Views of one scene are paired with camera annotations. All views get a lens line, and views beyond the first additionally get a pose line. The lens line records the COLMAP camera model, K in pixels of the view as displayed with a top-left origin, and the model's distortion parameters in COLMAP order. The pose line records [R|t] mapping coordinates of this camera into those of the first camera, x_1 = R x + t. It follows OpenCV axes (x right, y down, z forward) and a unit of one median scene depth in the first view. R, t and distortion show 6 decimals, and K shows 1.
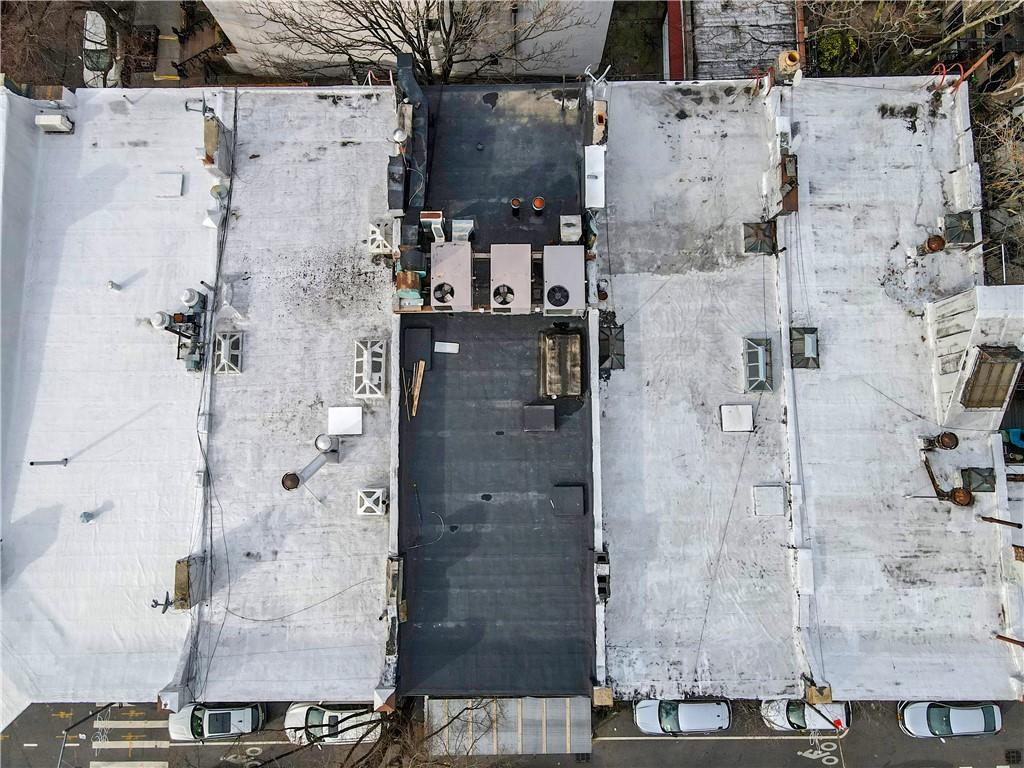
lens RADIAL K [[750.5, 0, 507.4], [0, 750.5, 379.8], [0, 0, 1]] dist [0.004738, 0.017022]
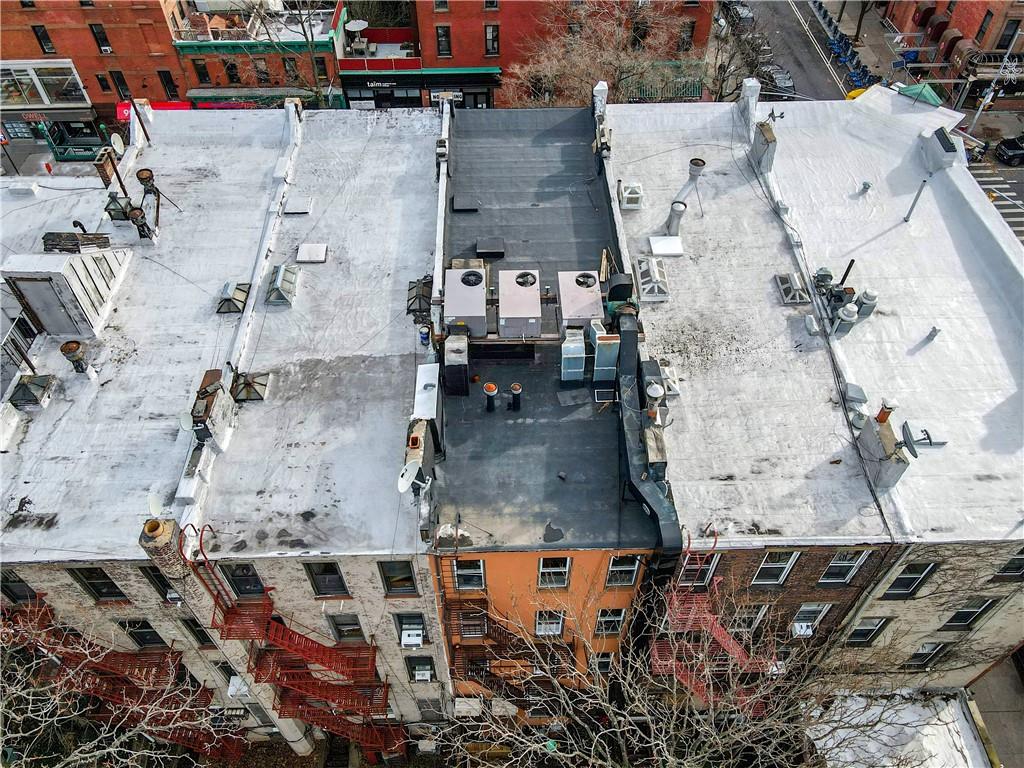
lens RADIAL K [[750.5, 0, 505.2], [0, 750.5, 377.0], [0, 0, 1]] dist [0.004738, 0.017022]
pose [[-0.999649, 0.025699, 0.006427, 0.018419], [-0.012710, -0.678181, 0.734785, -0.879522], [0.023242, 0.734445, 0.678270, 0.386837]]
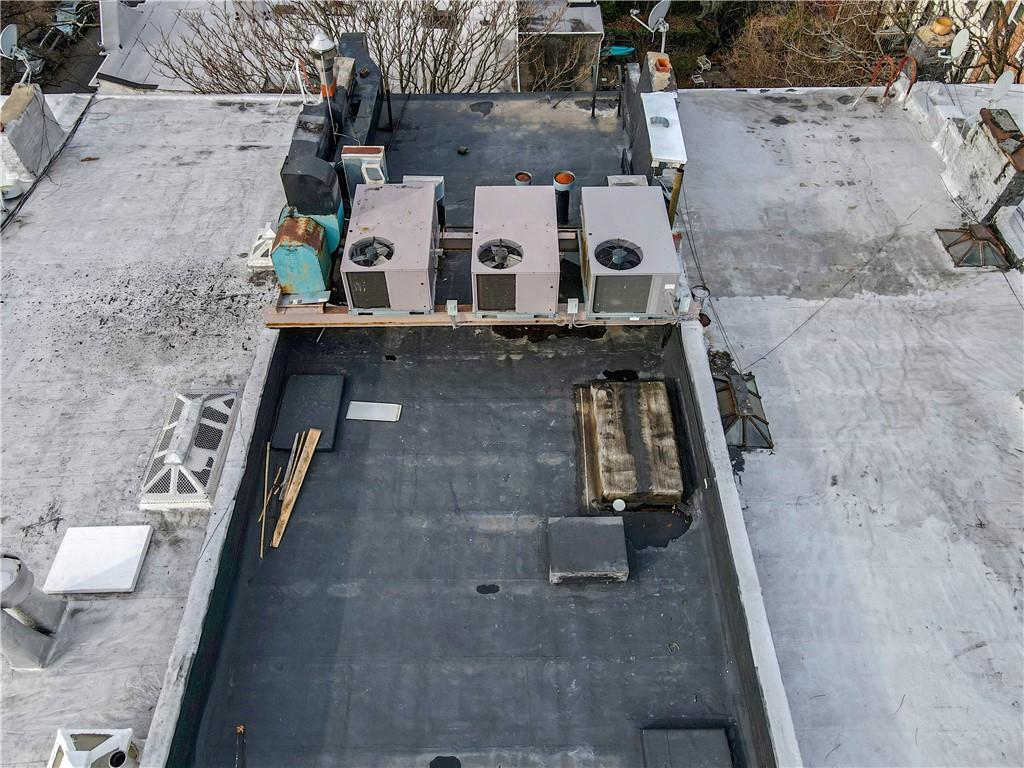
lens RADIAL K [[750.5, 0, 507.1], [0, 750.5, 379.8], [0, 0, 1]] dist [0.004738, 0.017022]
pose [[0.999959, 0.006860, 0.005920, -0.002858], [-0.002703, 0.849456, -0.527652, 0.183630], [-0.008648, 0.527615, 0.849440, 0.606580]]
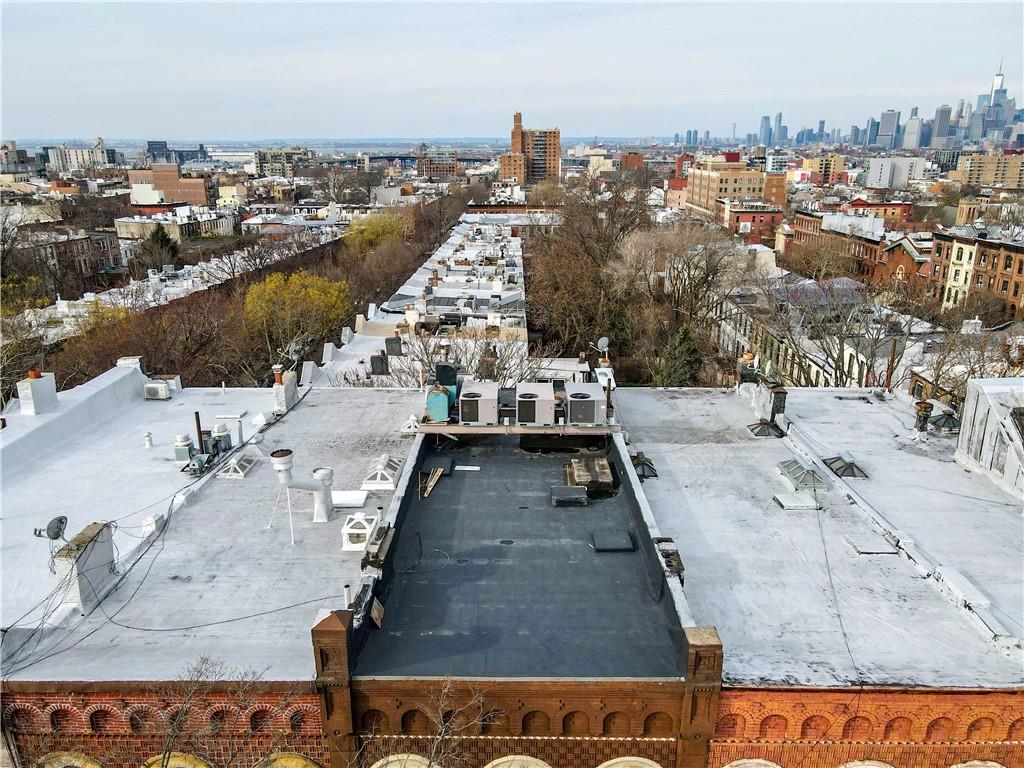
lens RADIAL K [[750.5, 0, 507.3], [0, 750.5, 384.1], [0, 0, 1]] dist [0.004738, 0.017022]
pose [[0.999712, 0.018199, -0.015652, -0.017526], [-0.021679, 0.404617, -0.914229, 0.790768], [-0.010305, 0.914305, 0.404895, 0.521440]]
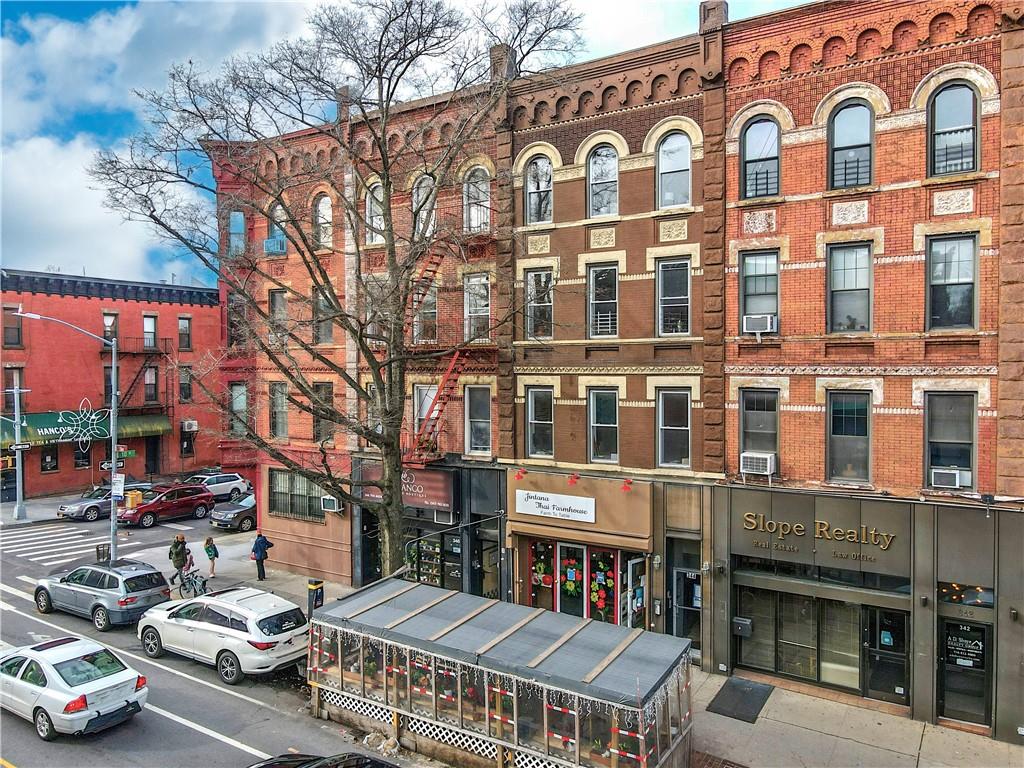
lens RADIAL K [[750.5, 0, 508.1], [0, 750.5, 382.1], [0, 0, 1]] dist [0.004738, 0.017022]
pose [[0.843440, 0.023231, -0.536720, 0.358771], [-0.535049, 0.126119, -0.835354, 1.190502], [0.048284, 0.991743, 0.118804, 1.176739]]
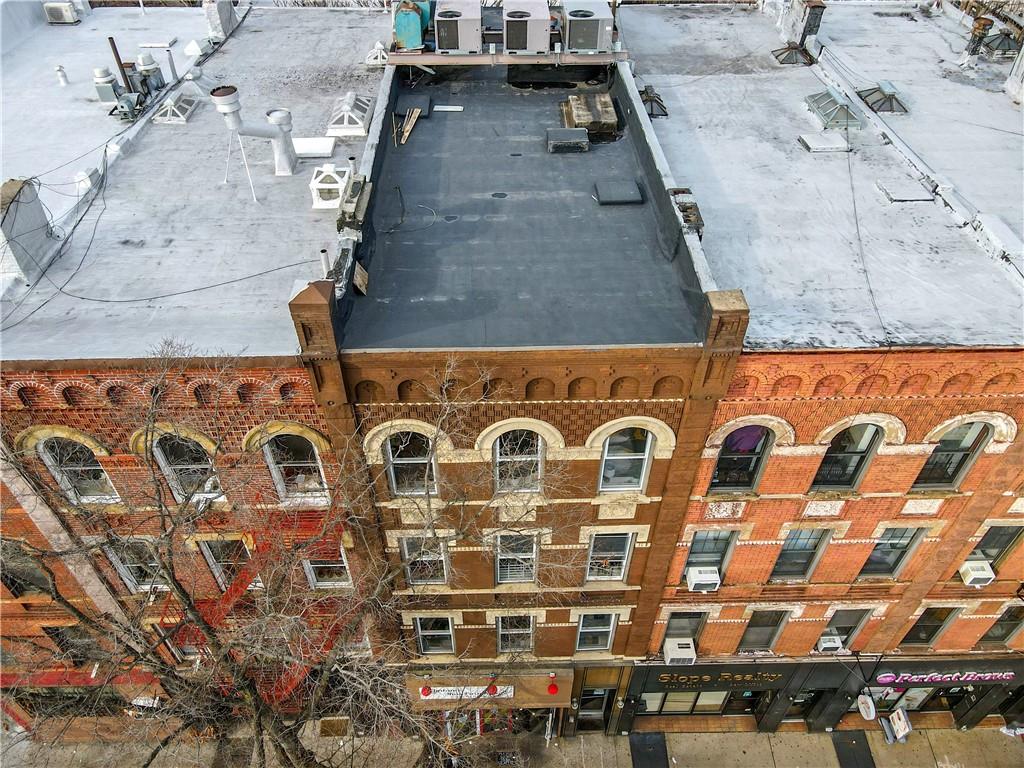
lens RADIAL K [[750.5, 0, 507.9], [0, 750.5, 377.5], [0, 0, 1]] dist [0.004738, 0.017022]
pose [[0.999718, 0.000049, 0.023736, -0.035592], [0.015245, 0.765158, -0.643662, 0.717763], [-0.018193, 0.643842, 0.764942, 0.566212]]
